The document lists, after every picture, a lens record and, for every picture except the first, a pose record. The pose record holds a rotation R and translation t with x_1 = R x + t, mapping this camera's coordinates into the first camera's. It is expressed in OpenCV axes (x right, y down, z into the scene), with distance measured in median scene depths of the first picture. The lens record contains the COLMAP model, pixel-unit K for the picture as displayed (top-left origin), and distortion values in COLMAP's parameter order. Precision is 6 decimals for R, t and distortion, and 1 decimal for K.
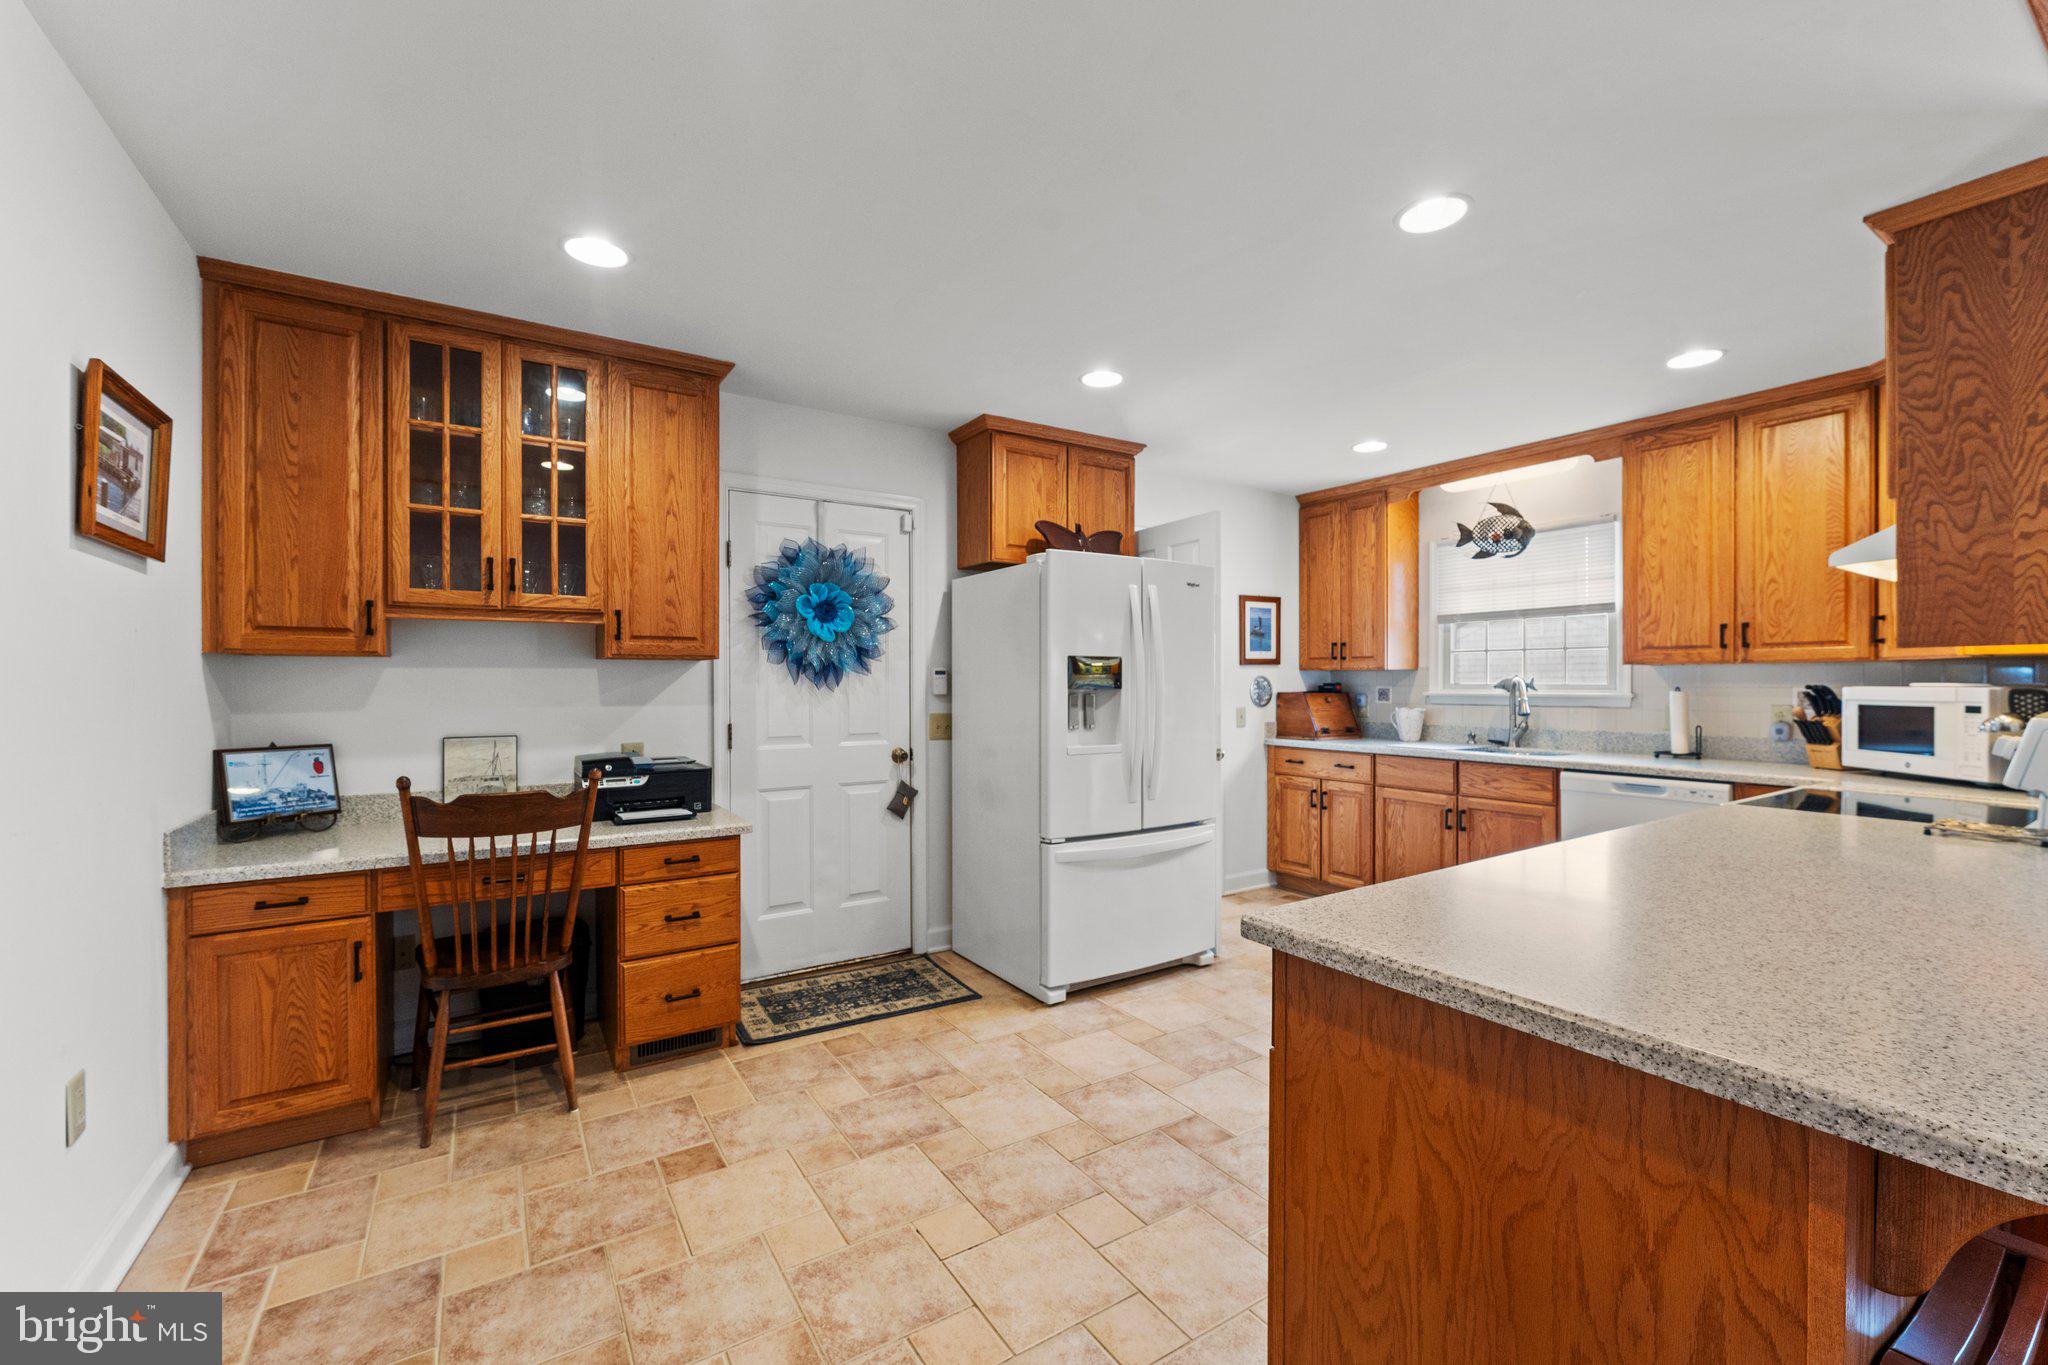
lens RADIAL K [[836.0, 0, 1011.1], [0, 836.0, 686.3], [0, 0, 1]] dist [-0.008822, 0.001346]
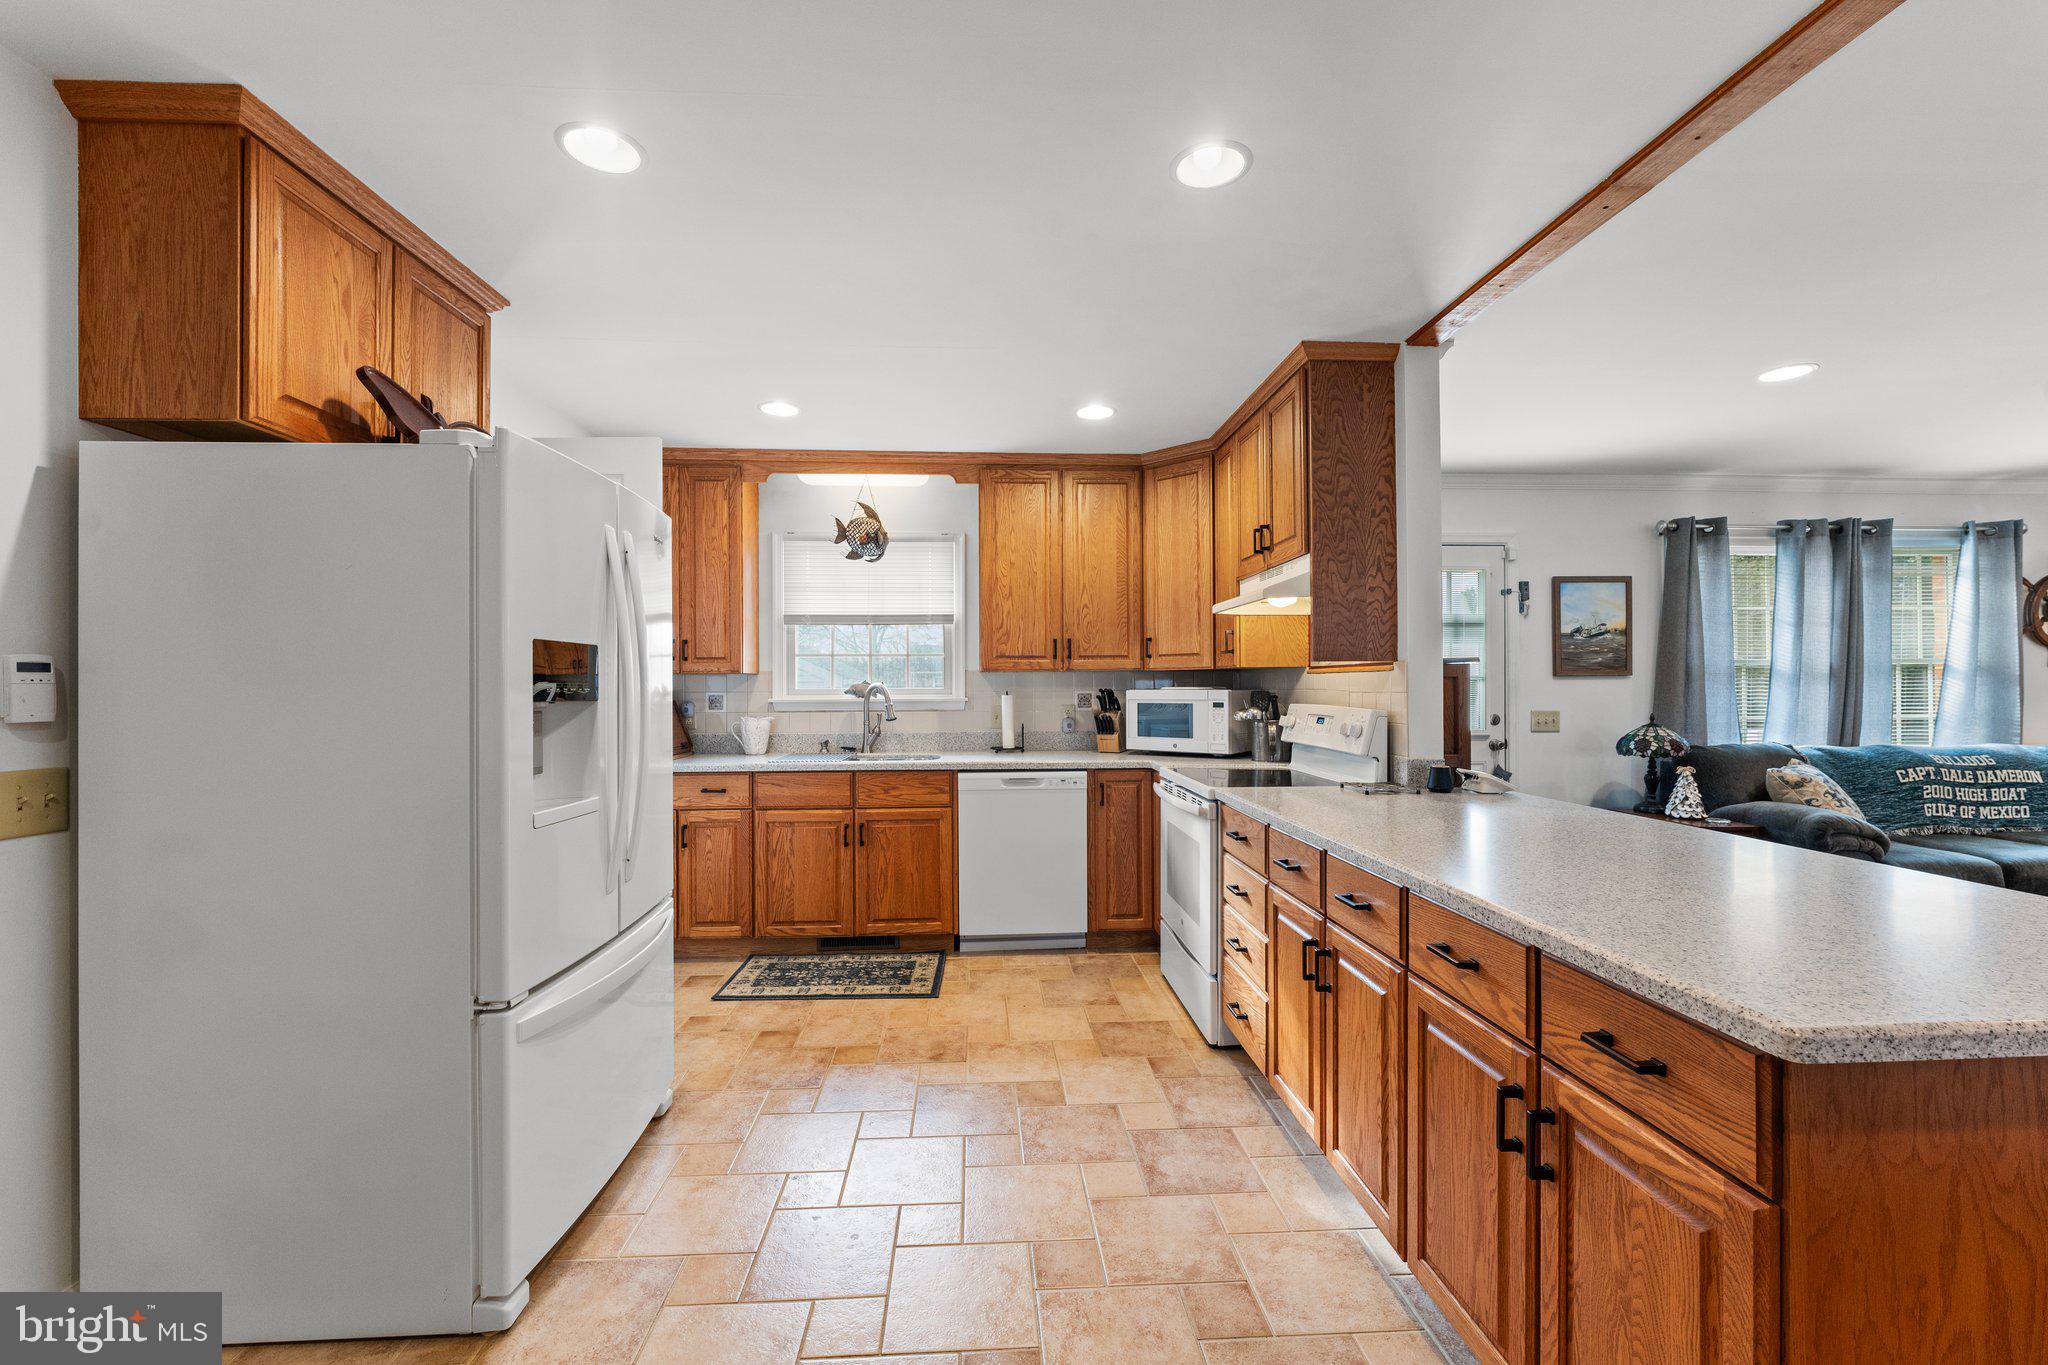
lens RADIAL K [[836.0, 0, 1022.5], [0, 836.0, 682.2], [0, 0, 1]] dist [-0.008822, 0.001346]
pose [[0.483796, 0.002860, 0.875176, -0.210078], [0.007634, 0.999943, -0.007488, -0.002734], [-0.875148, 0.010304, 0.483746, 0.417322]]
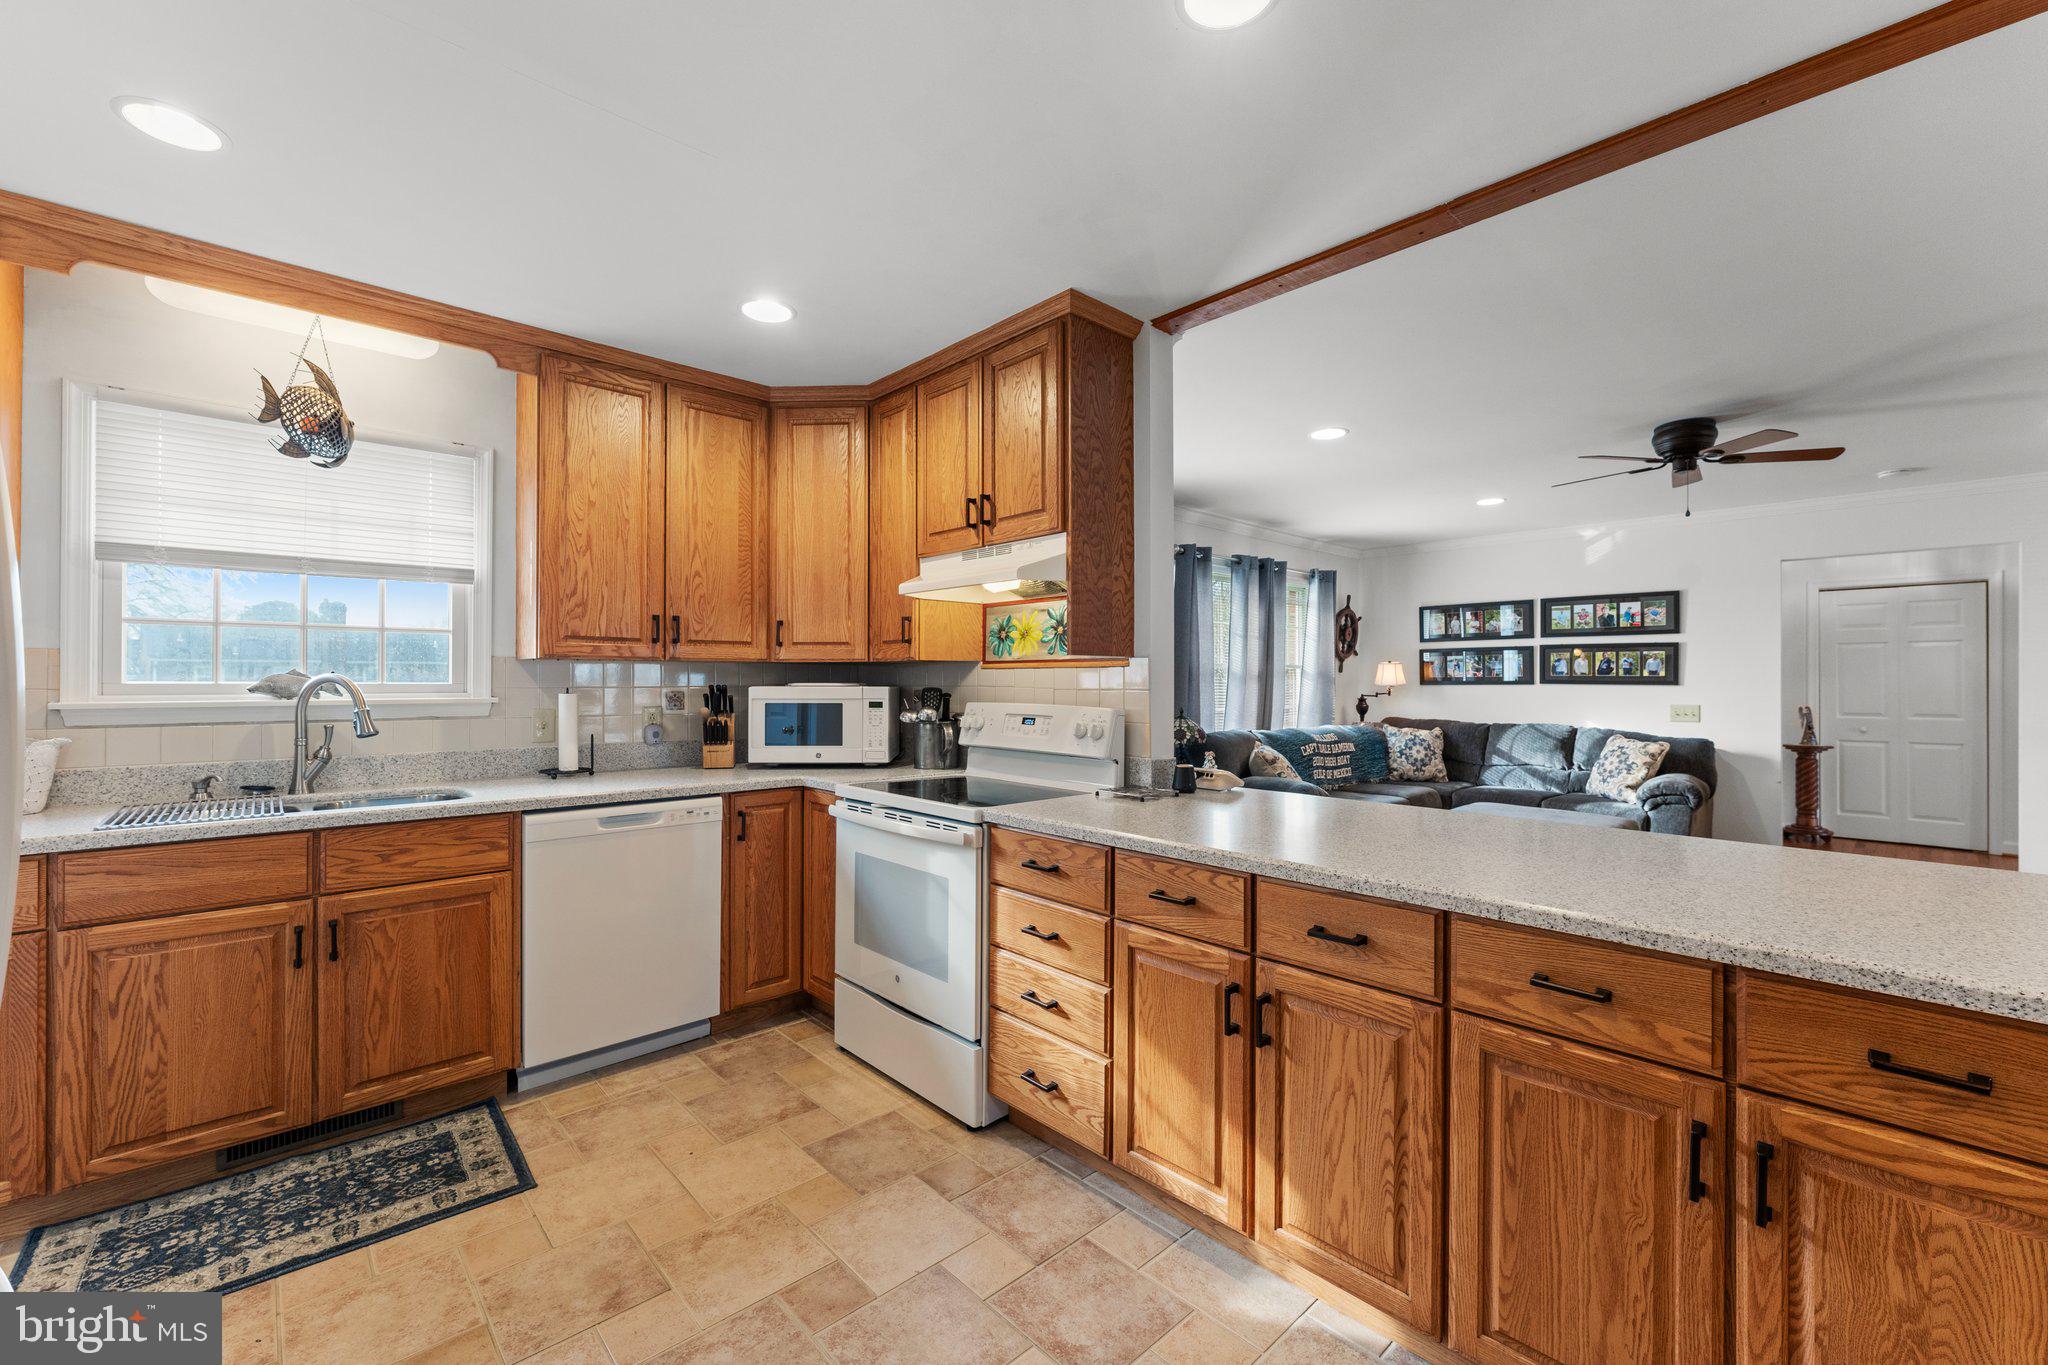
lens RADIAL K [[836.0, 0, 1018.4], [0, 836.0, 678.0], [0, 0, 1]] dist [-0.008822, 0.001346]
pose [[-0.183081, 0.005199, 0.983084, -0.067063], [0.003037, 0.999984, -0.004723, -0.003648], [-0.983093, 0.002121, -0.183094, 0.721837]]
